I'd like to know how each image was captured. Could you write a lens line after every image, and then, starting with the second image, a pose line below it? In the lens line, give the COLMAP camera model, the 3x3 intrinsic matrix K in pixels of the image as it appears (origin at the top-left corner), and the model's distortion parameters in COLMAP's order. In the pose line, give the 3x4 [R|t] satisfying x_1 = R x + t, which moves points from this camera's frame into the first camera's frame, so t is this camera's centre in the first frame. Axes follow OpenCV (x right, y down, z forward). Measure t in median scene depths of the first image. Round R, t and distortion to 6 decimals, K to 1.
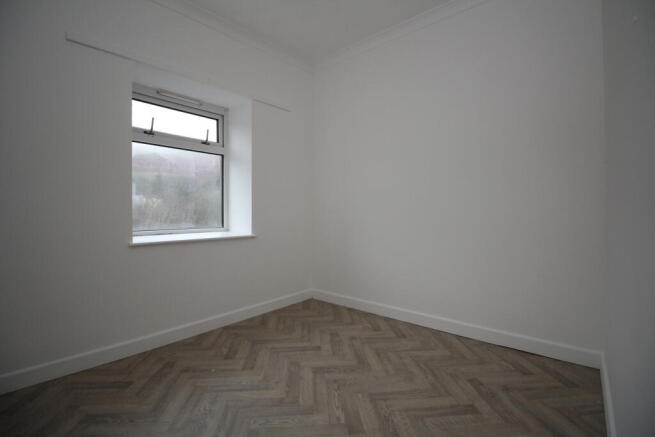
lens RADIAL K [[283.2, 0, 326.3], [0, 283.2, 217.6], [0, 0, 1]] dist [-0.036701, -0.002367]
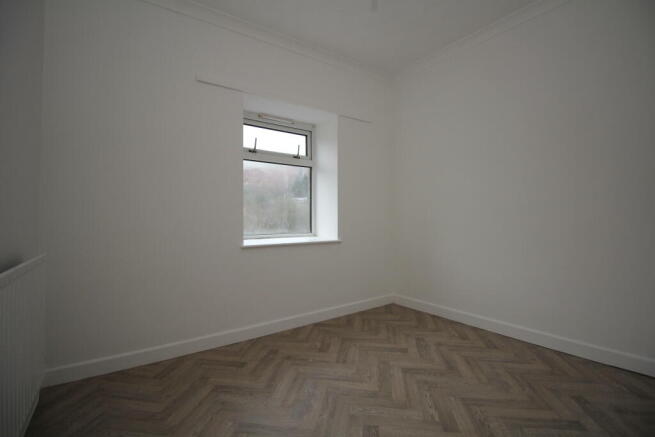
lens RADIAL K [[283.8, 0, 329.6], [0, 283.8, 215.2], [0, 0, 1]] dist [-0.030334, -0.002892]
pose [[0.972483, -0.003660, -0.232947, -0.063473], [-0.003307, 0.999559, -0.029513, -0.002239], [0.232952, 0.029471, 0.972041, -0.096742]]
